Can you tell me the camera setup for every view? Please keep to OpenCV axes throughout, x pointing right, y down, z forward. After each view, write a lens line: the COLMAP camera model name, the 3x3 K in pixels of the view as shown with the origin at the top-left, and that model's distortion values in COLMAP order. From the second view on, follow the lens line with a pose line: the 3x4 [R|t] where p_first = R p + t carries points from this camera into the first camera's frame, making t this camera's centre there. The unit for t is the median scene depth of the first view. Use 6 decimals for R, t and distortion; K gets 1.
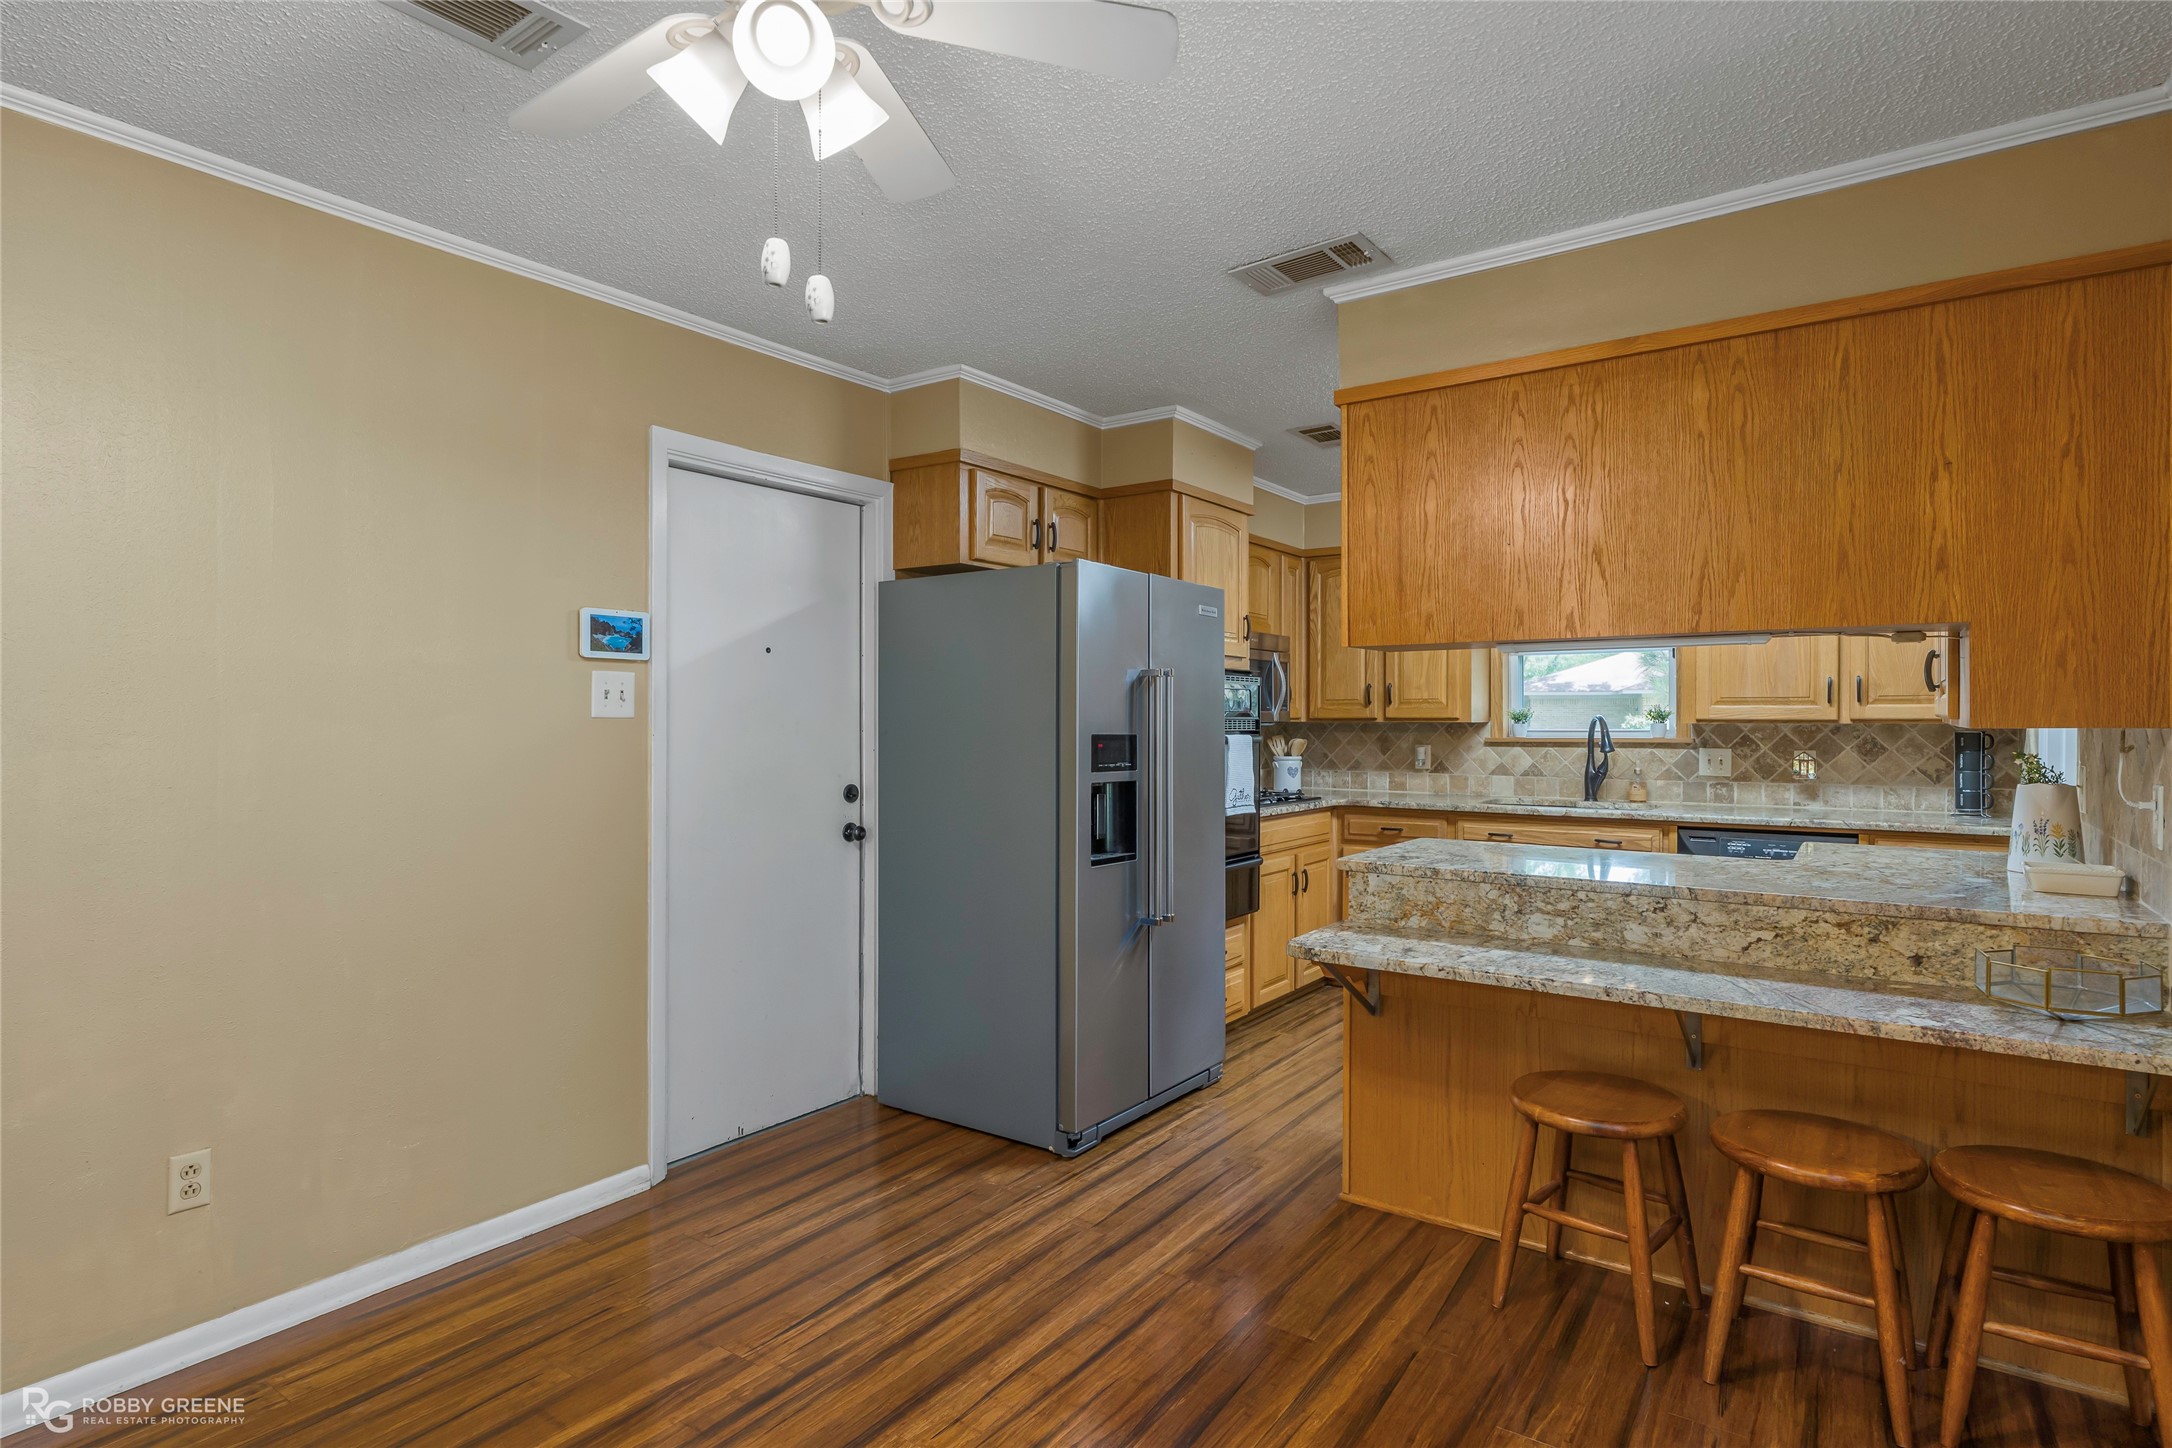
lens RADIAL K [[1121.3, 0, 1086.0], [0, 1121.3, 724.0], [0, 0, 1]] dist [-0.005027, -0.000840]
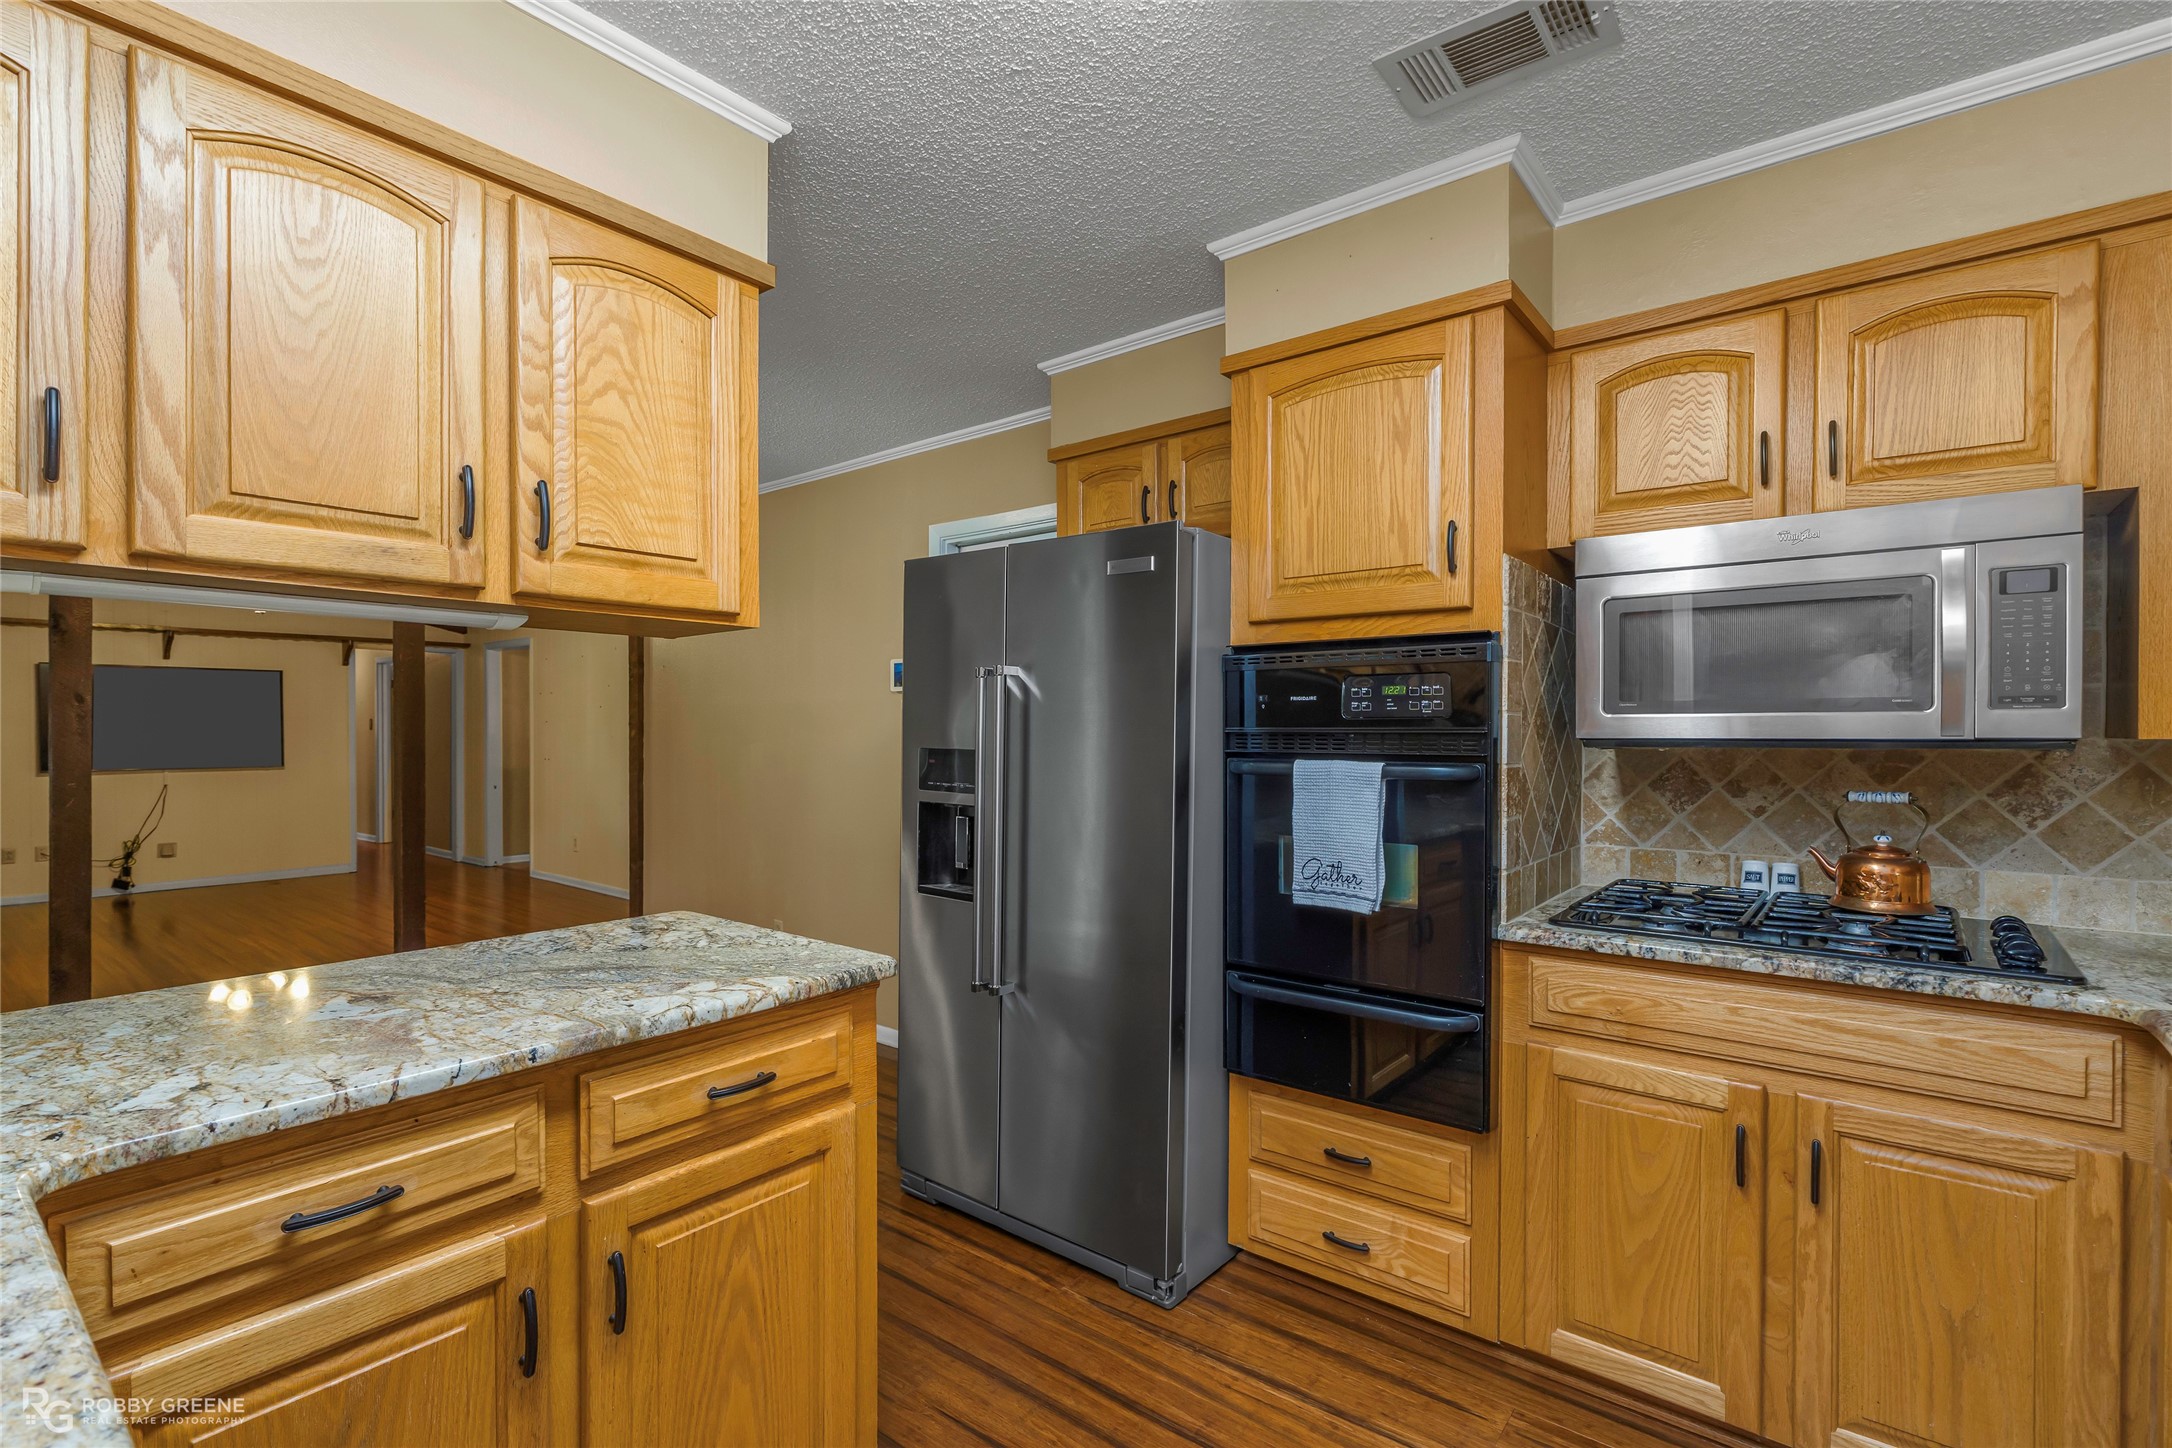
lens RADIAL K [[987.4, 0, 1086.0], [0, 987.4, 724.0], [0, 0, 1]] dist [0.001880, 0.000241]
pose [[-0.056572, -0.006672, -0.998376, 0.535337], [-0.004462, 0.999969, -0.006430, -0.002986], [0.998389, 0.004091, -0.056600, 0.784073]]
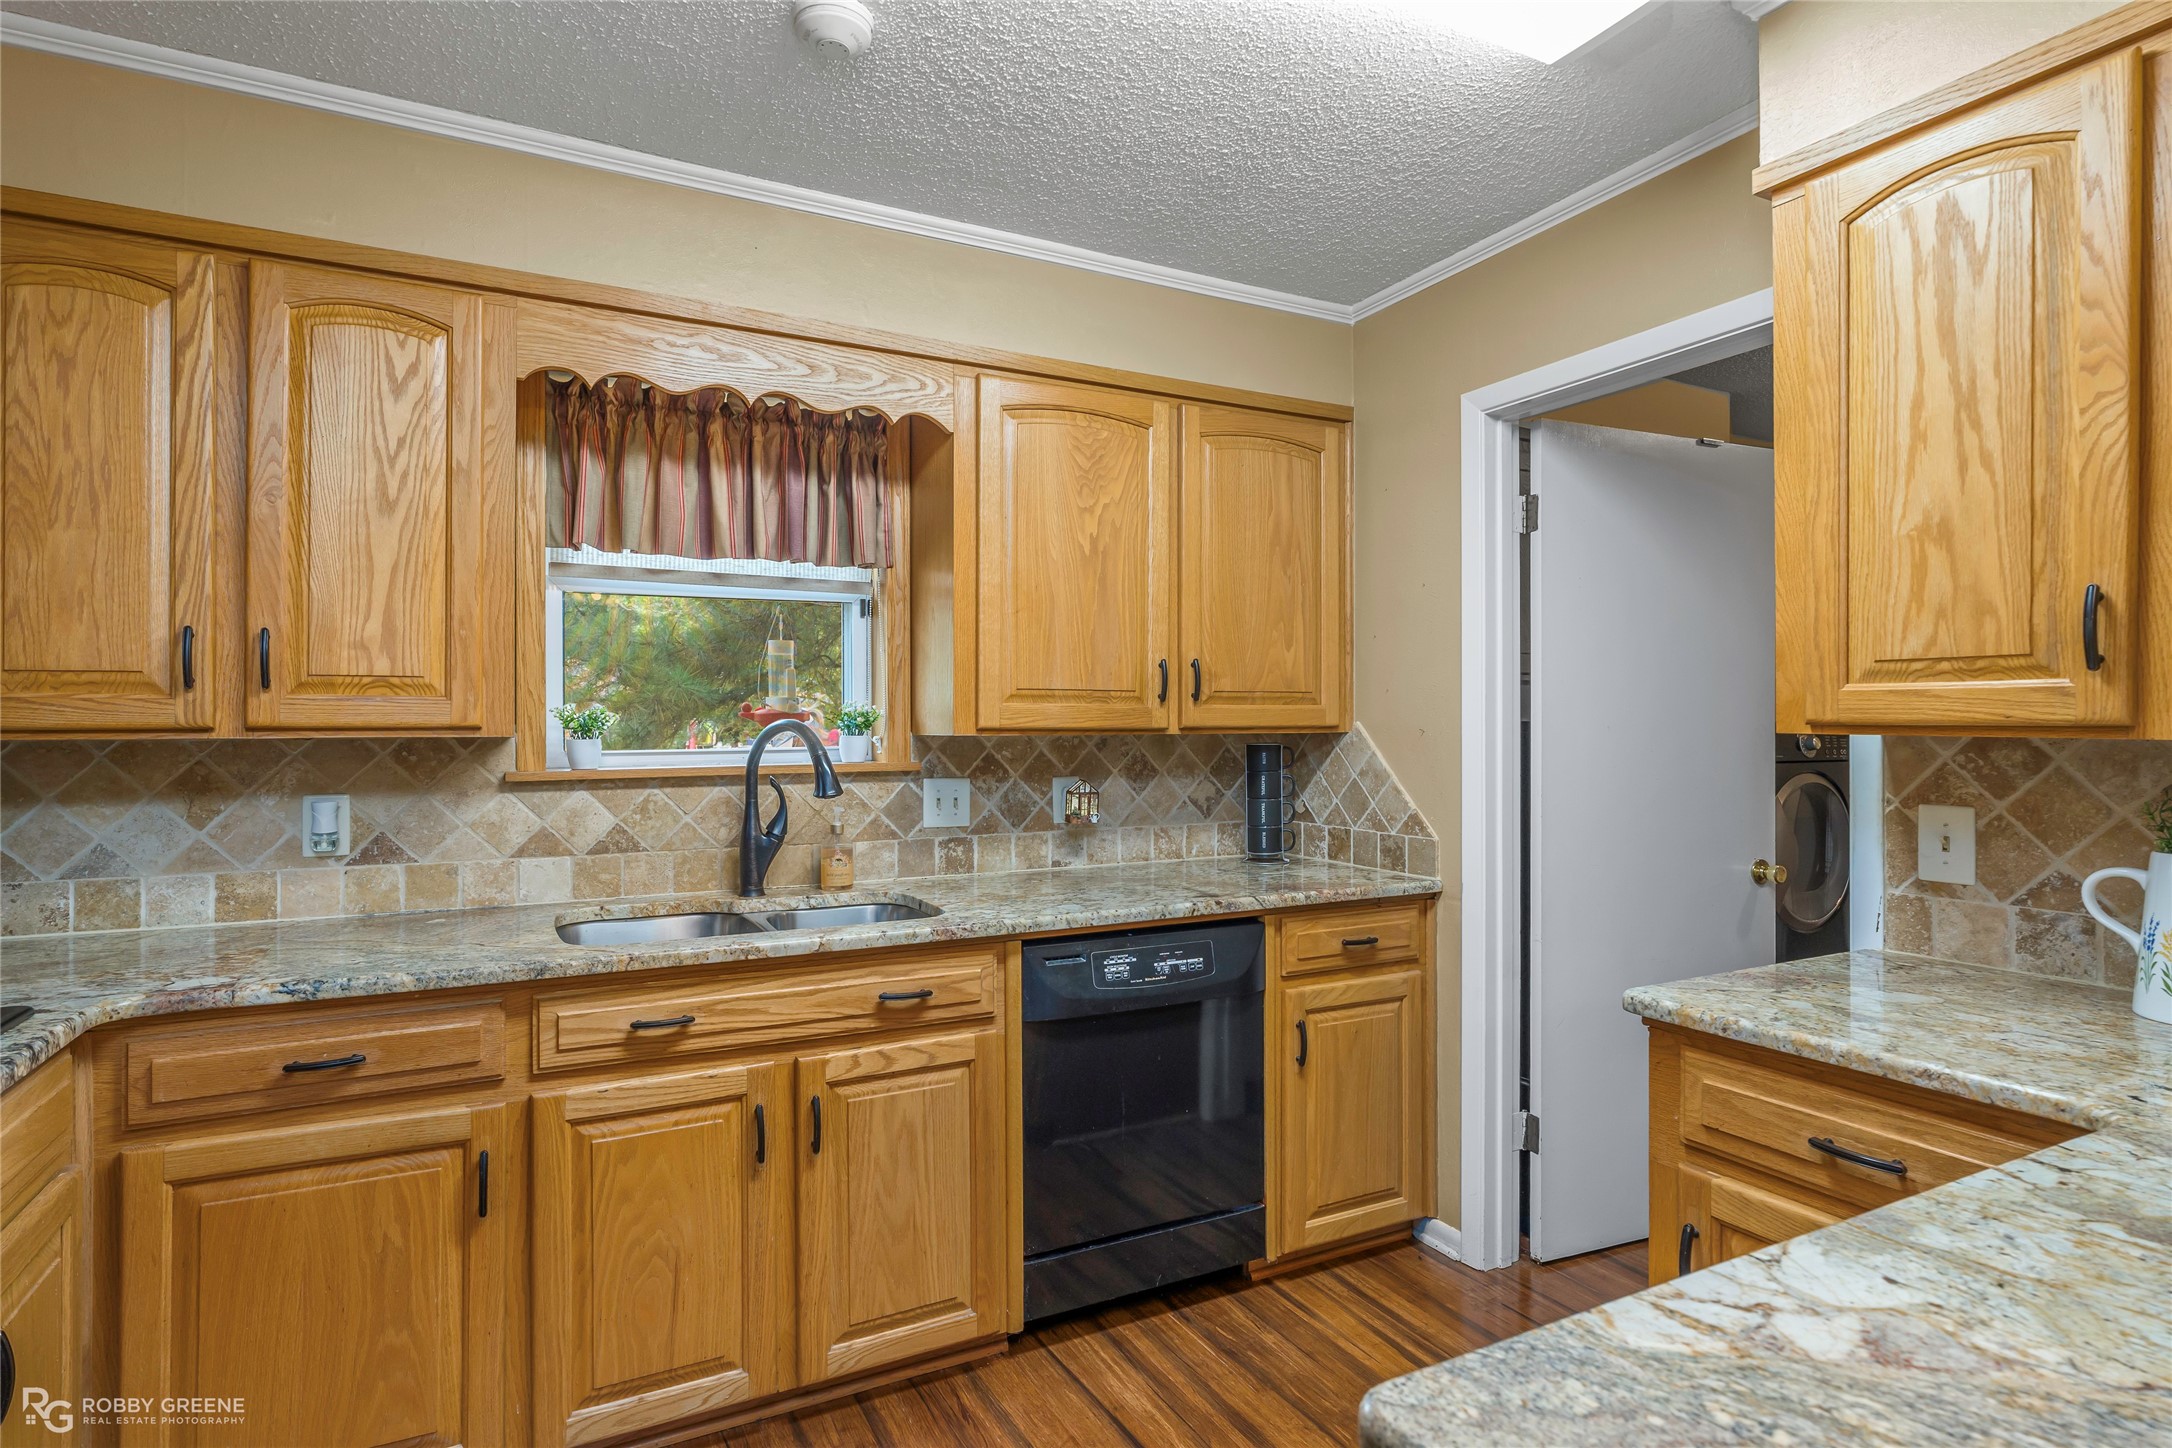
lens RADIAL K [[1121.3, 0, 1086.0], [0, 1121.3, 724.0], [0, 0, 1]] dist [-0.005027, -0.000840]
pose [[0.457527, -0.000235, 0.889196, 0.085390], [0.006487, 0.999974, -0.003074, -0.003835], [-0.889172, 0.007175, 0.457517, 0.672328]]
